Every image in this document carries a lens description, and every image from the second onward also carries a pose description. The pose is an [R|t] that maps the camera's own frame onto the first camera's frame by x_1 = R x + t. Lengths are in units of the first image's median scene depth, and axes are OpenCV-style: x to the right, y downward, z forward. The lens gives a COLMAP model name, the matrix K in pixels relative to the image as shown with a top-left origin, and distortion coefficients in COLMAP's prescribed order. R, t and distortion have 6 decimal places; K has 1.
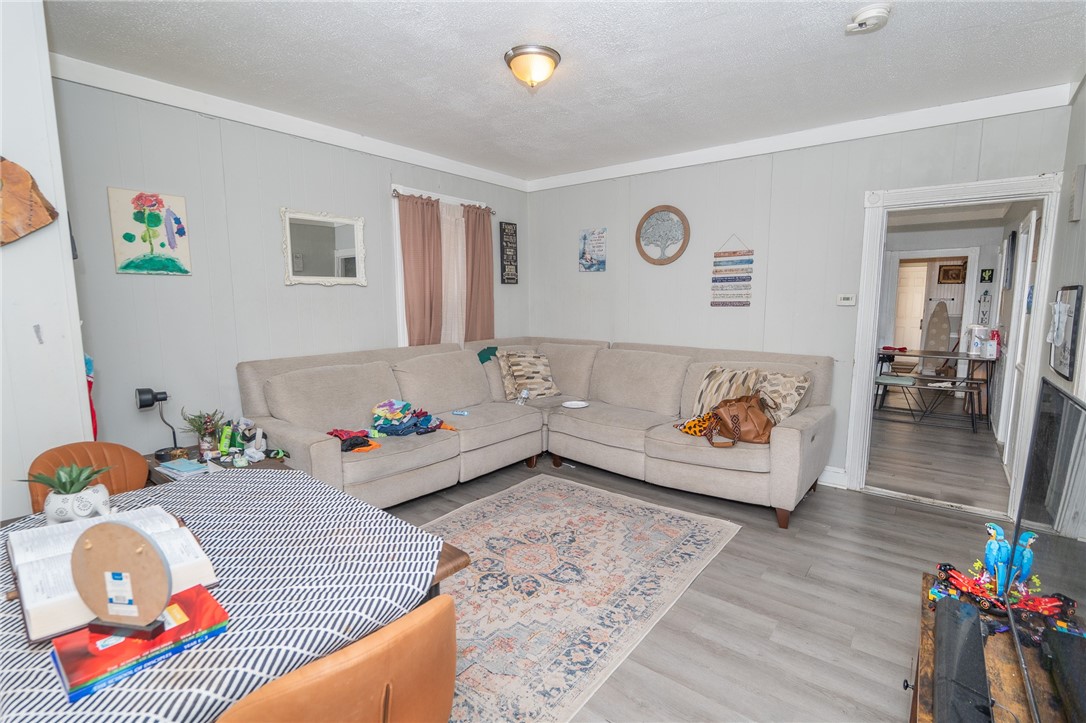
lens RADIAL K [[503.9, 0, 547.6], [0, 503.9, 363.4], [0, 0, 1]] dist [-0.018026, 0.002648]
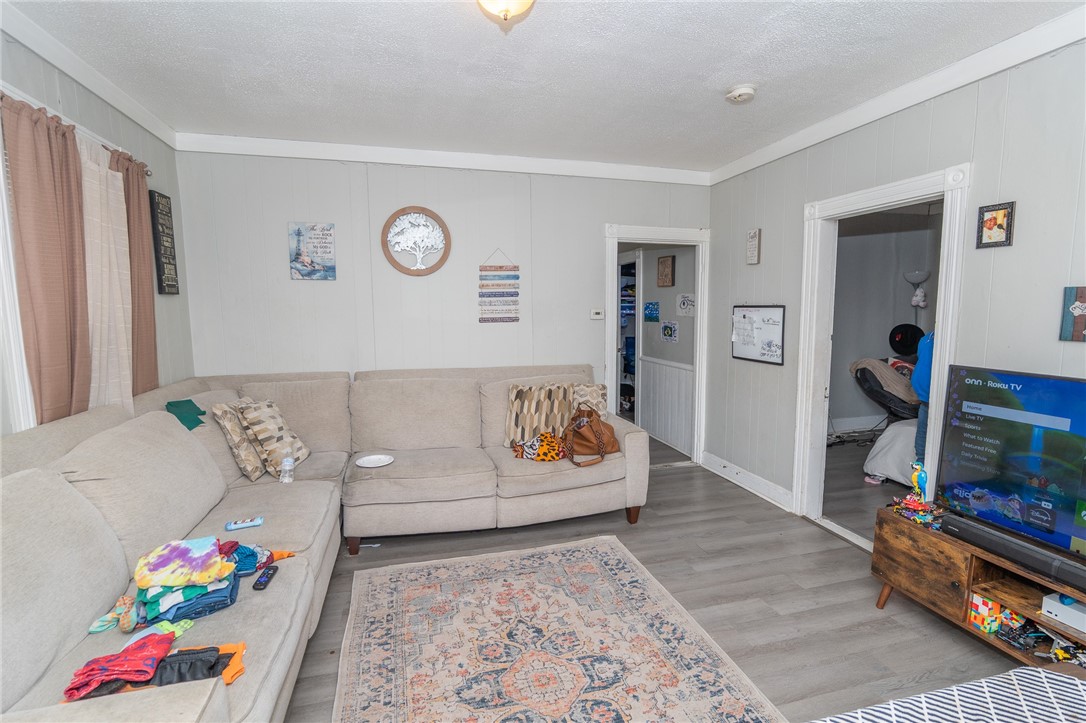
lens RADIAL K [[503.9, 0, 545.6], [0, 503.9, 361.8], [0, 0, 1]] dist [-0.018026, 0.002648]
pose [[0.596361, -0.088662, 0.797805, -0.424638], [0.107579, 0.993743, 0.030022, -0.066243], [-0.795475, 0.067923, 0.602168, 0.403615]]
